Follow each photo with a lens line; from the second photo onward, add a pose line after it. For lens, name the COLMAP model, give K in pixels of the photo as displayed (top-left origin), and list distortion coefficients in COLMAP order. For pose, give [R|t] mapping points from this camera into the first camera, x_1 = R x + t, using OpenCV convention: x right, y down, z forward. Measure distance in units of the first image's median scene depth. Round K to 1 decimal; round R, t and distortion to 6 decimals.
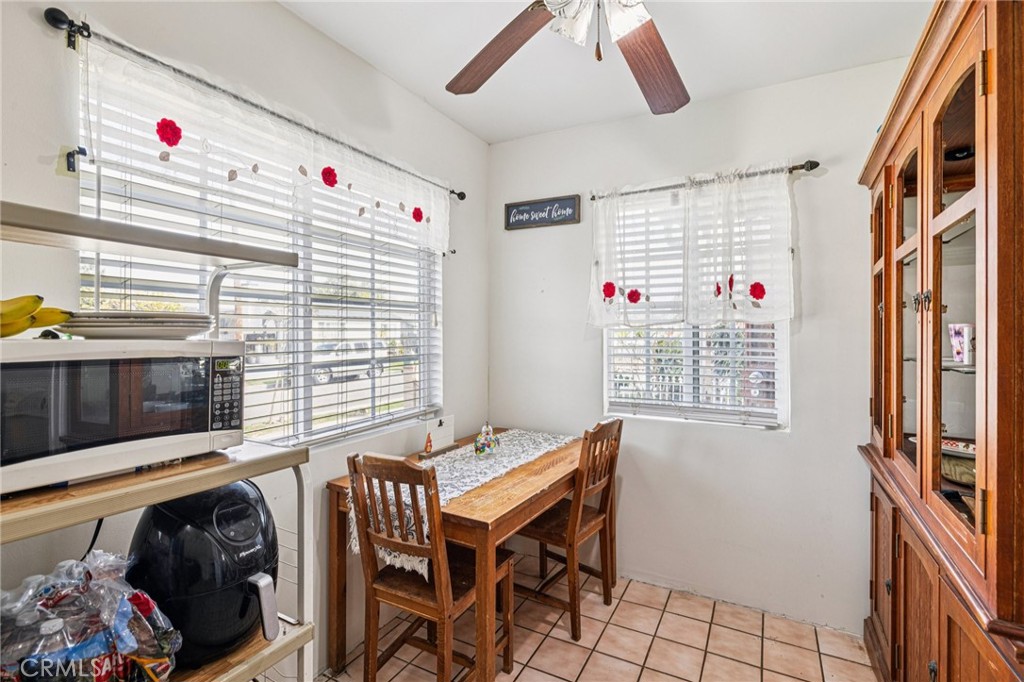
lens RADIAL K [[474.9, 0, 512.4], [0, 474.9, 328.4], [0, 0, 1]] dist [-0.003951, -0.000025]
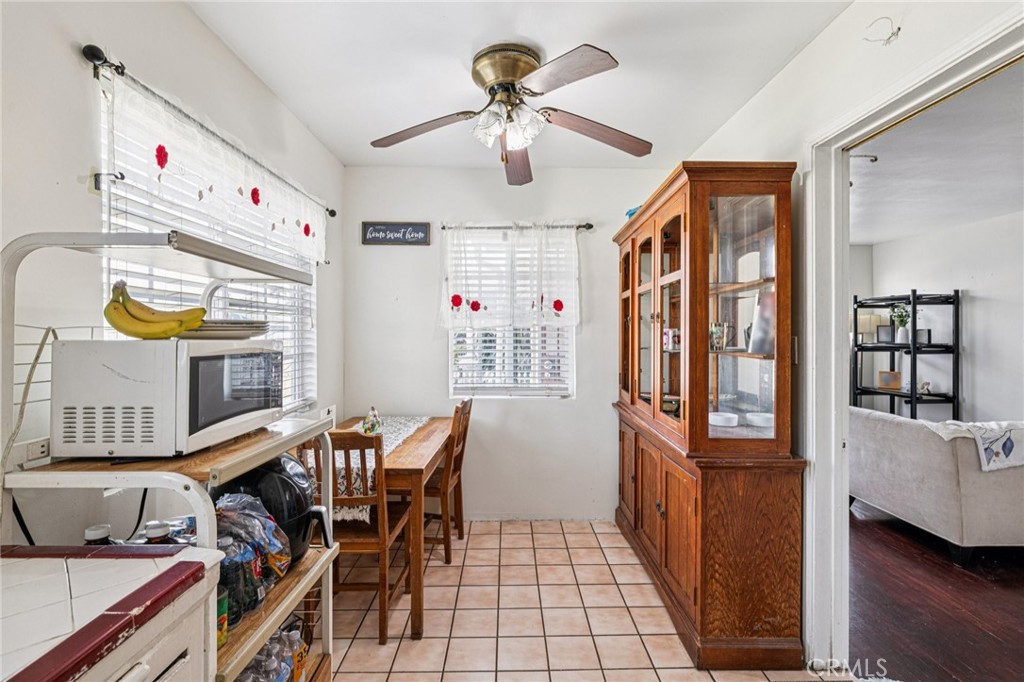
lens RADIAL K [[467.0, 0, 521.2], [0, 467.0, 330.8], [0, 0, 1]] dist [-0.001915, -0.000002]
pose [[0.872088, 0.000033, 0.489349, -0.309340], [-0.001755, 0.999994, 0.003059, -0.003446], [-0.489346, -0.003526, 0.872083, -0.228803]]
